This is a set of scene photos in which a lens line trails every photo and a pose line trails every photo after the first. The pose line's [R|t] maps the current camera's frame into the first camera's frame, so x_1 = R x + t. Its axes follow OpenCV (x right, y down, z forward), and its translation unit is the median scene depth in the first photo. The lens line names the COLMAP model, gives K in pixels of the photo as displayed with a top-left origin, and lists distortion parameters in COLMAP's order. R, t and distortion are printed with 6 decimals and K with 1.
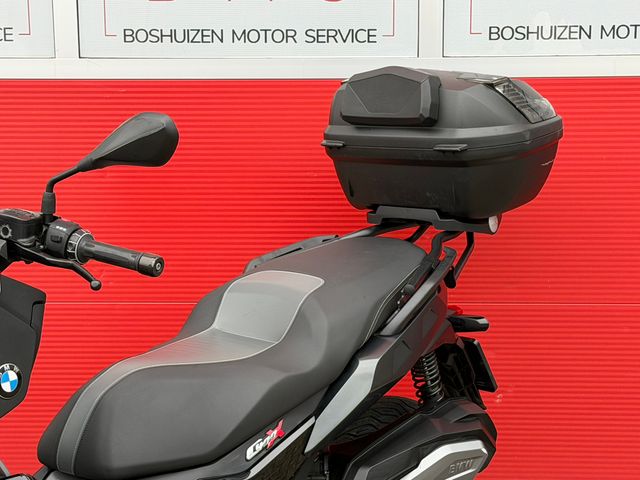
lens RADIAL K [[1405.6, 0, 318.2], [0, 1405.6, 247.0], [0, 0, 1]] dist [0.122398, 0.084964]
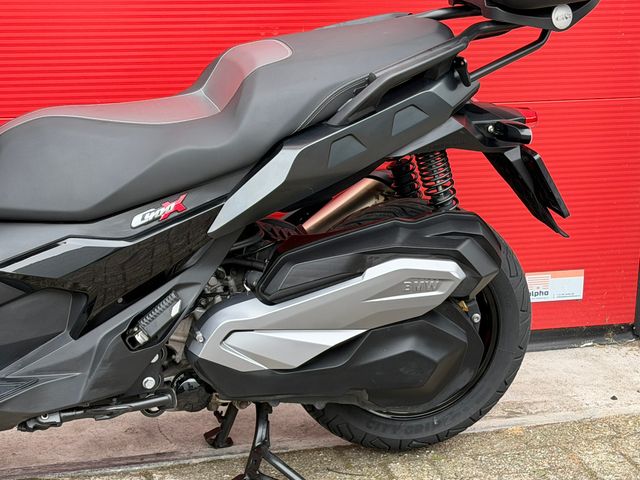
lens RADIAL K [[1405.6, 0, 318.2], [0, 1405.6, 247.0], [0, 0, 1]] dist [0.122398, 0.084964]
pose [[0.855146, 0.185507, -0.484059, 0.486114], [-0.110739, 0.977595, 0.179014, -0.020381], [0.506422, -0.099479, 0.856528, 0.219623]]
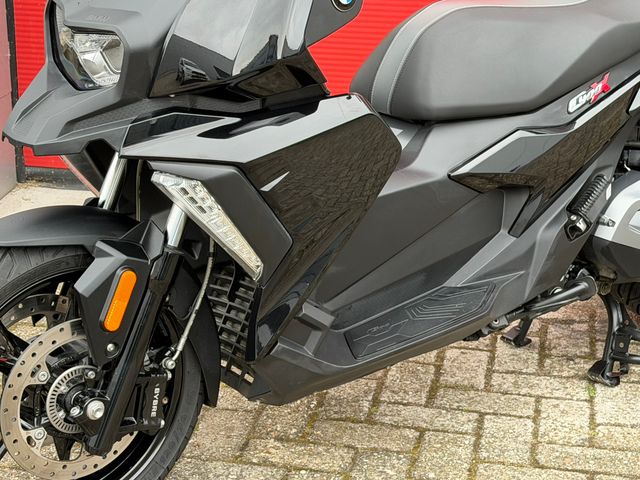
lens RADIAL K [[1405.6, 0, 318.2], [0, 1405.6, 247.0], [0, 0, 1]] dist [0.122398, 0.084964]
pose [[0.987086, 0.067942, -0.145072, -0.067041], [-0.040983, 0.982570, 0.181318, 0.069632], [0.154863, -0.173030, 0.972665, 0.042543]]
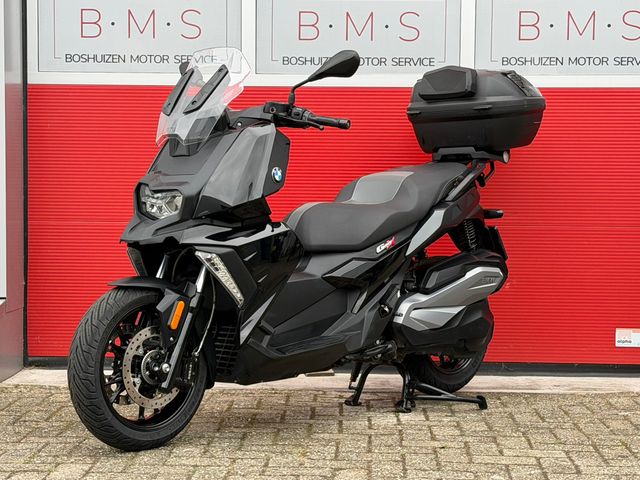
lens RADIAL K [[1385.8, 0, 322.4], [0, 1385.8, 251.2], [0, 0, 1]] dist [0.127027, 0.049956]
pose [[0.999894, 0.014238, 0.003002, -0.118770], [-0.013820, 0.993787, -0.110440, 0.326961], [-0.004555, 0.110387, 0.993878, -0.777283]]
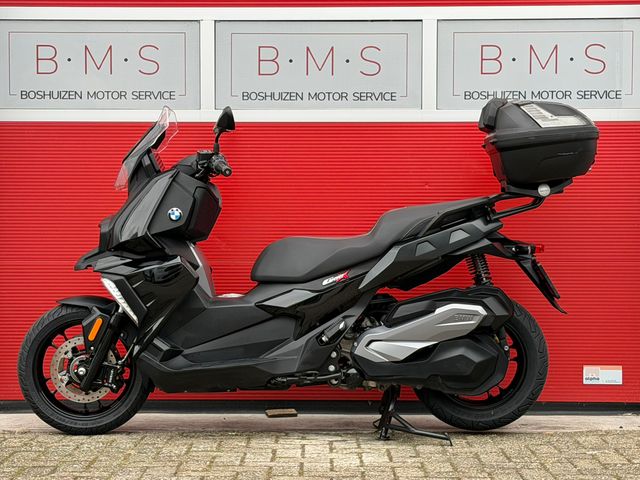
lens RADIAL K [[1405.6, 0, 318.2], [0, 1405.6, 247.0], [0, 0, 1]] dist [0.122398, 0.084964]
pose [[0.668965, 0.037012, -0.742372, 1.327359], [-0.117229, 0.991513, -0.056204, 0.194398], [0.733991, 0.124626, 0.667627, -0.329577]]
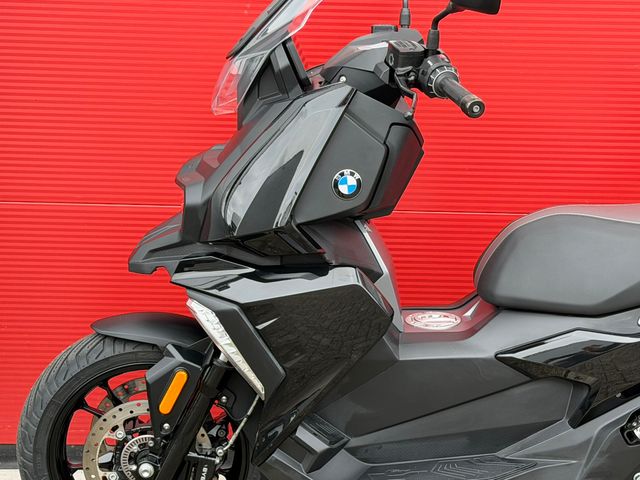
lens RADIAL K [[1405.6, 0, 318.2], [0, 1405.6, 247.0], [0, 0, 1]] dist [0.122398, 0.084964]
pose [[0.692488, 0.198385, -0.693616, 0.438864], [-0.138108, 0.980120, 0.142446, -0.012739], [0.708086, -0.002848, 0.706120, 0.123148]]
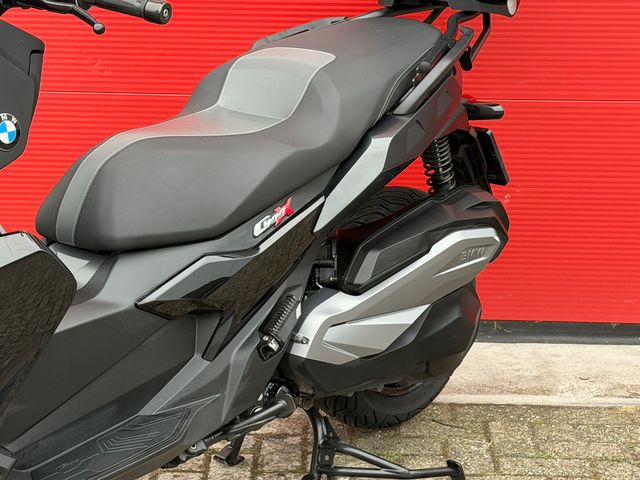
lens RADIAL K [[1405.6, 0, 318.2], [0, 1405.6, 247.0], [0, 0, 1]] dist [0.122398, 0.084964]
pose [[0.999849, 0.013491, 0.010955, -0.016033], [-0.014587, 0.994145, 0.107062, 0.050706], [-0.009447, -0.107205, 0.994192, 0.042565]]
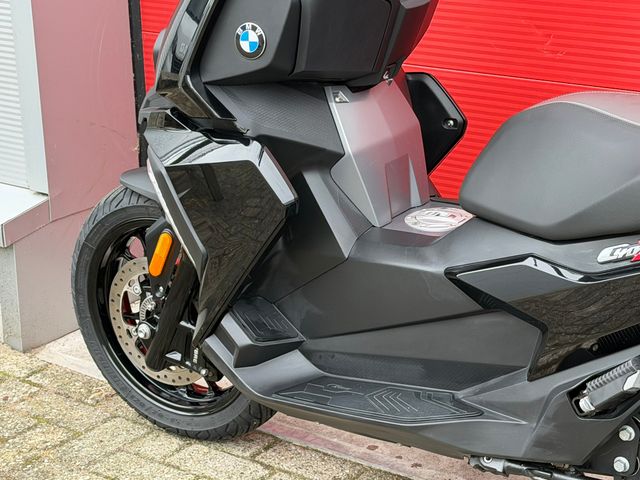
lens RADIAL K [[1405.6, 0, 318.2], [0, 1405.6, 247.0], [0, 0, 1]] dist [0.122398, 0.084964]
pose [[0.135057, 0.343464, -0.929404, 0.565431], [-0.118887, 0.936839, 0.328935, -0.074945], [0.983679, 0.066069, 0.167360, 0.675005]]
